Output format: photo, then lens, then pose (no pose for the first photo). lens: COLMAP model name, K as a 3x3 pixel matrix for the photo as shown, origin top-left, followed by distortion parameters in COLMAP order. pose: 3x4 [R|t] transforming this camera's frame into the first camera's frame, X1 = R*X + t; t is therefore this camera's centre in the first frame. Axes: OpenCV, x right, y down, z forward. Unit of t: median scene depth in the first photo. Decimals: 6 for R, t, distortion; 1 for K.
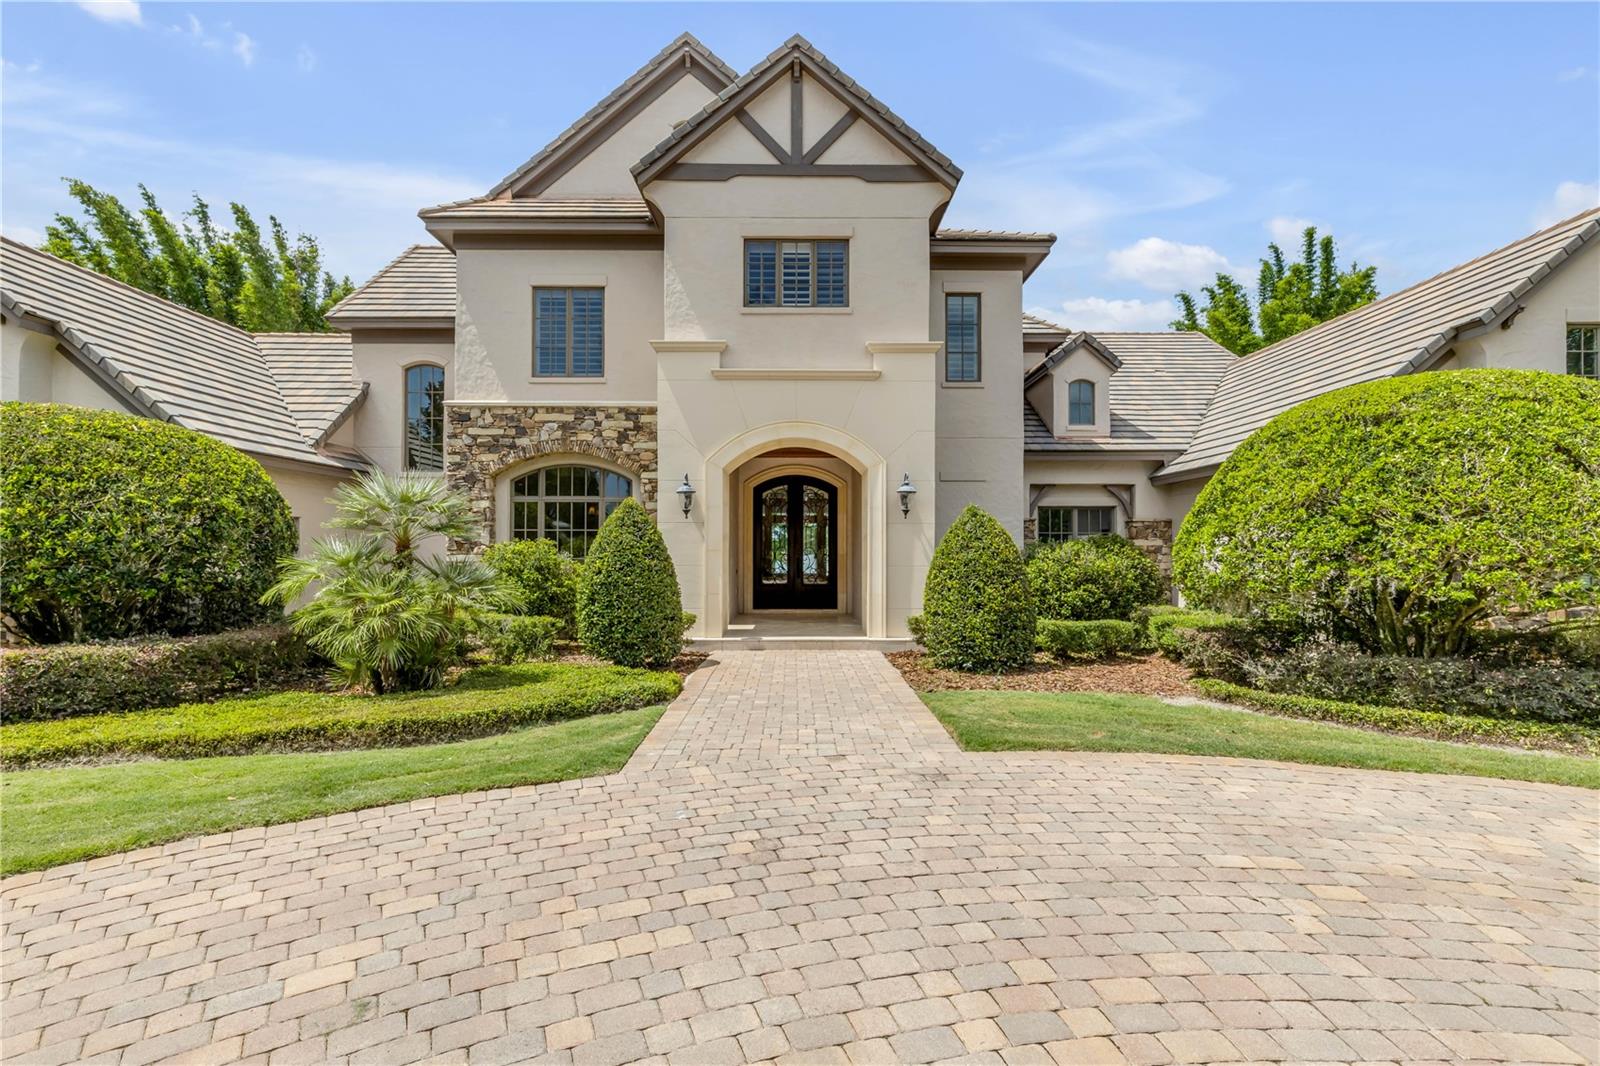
lens RADIAL K [[722.2, 0, 801.3], [0, 722.2, 534.7], [0, 0, 1]] dist [0.002768, 0.000071]
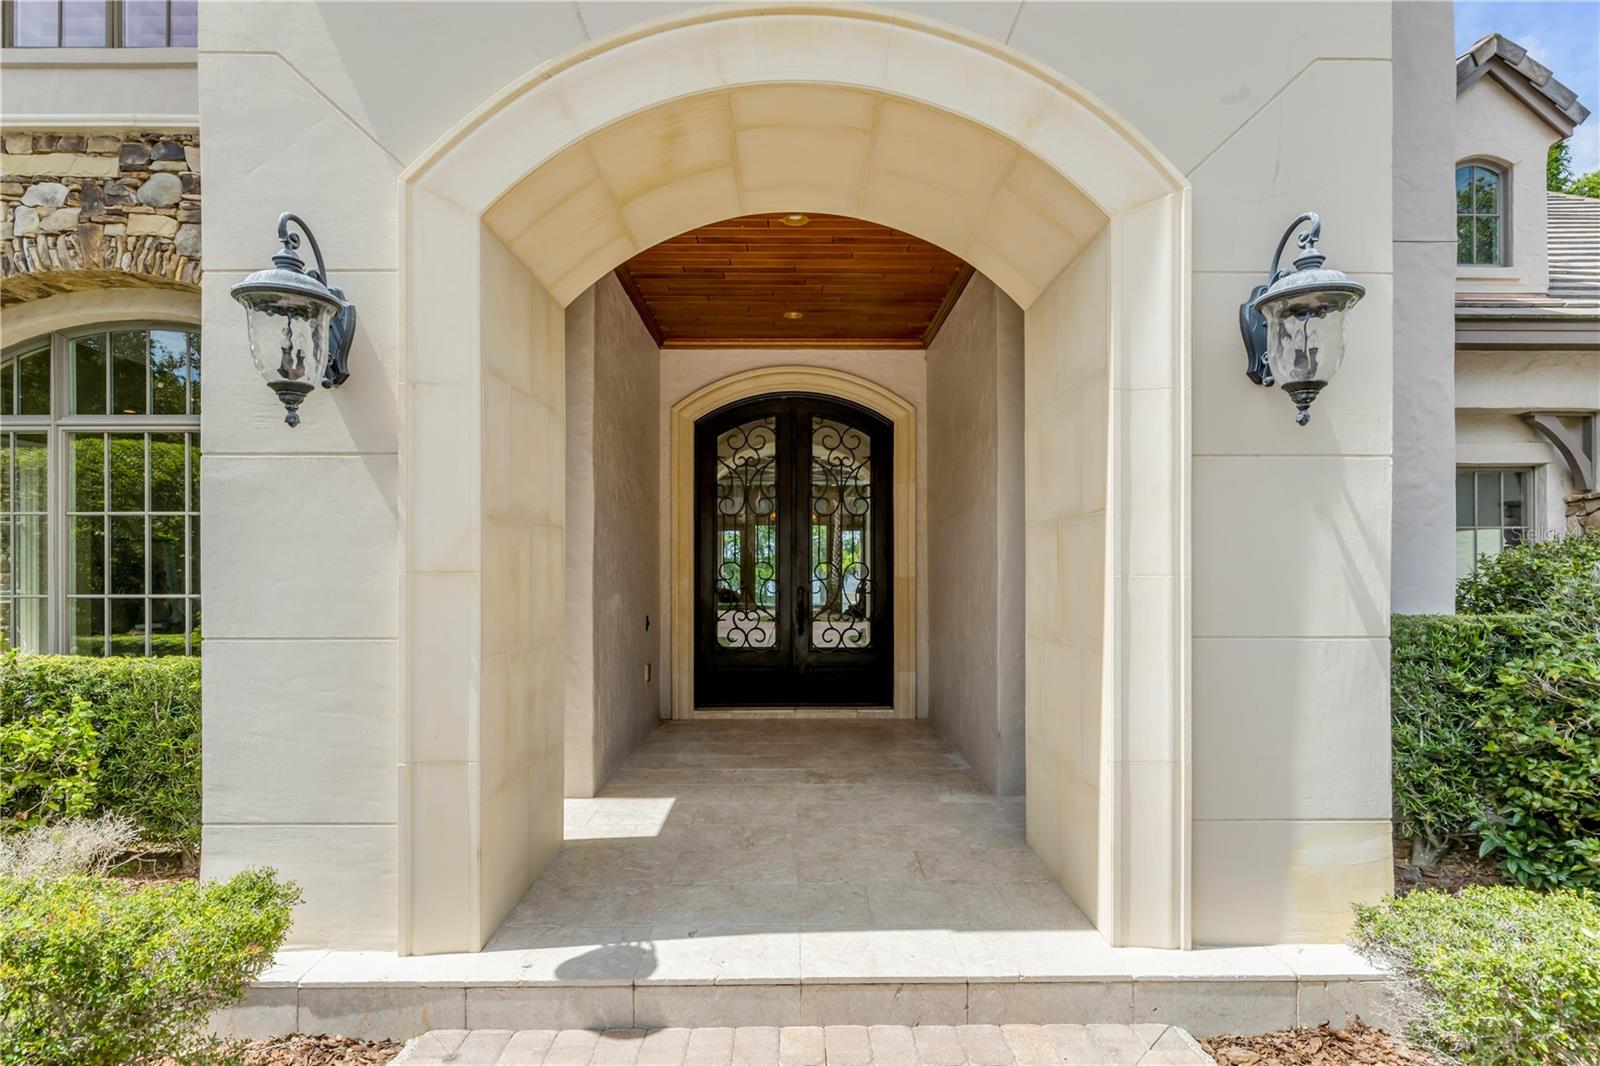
lens RADIAL K [[722.2, 0, 801.3], [0, 722.2, 534.7], [0, 0, 1]] dist [0.002768, 0.000071]
pose [[0.999981, -0.002554, 0.005582, -0.007301], [0.002688, 0.999708, -0.023997, 0.013602], [-0.005519, 0.024011, 0.999696, 0.674410]]
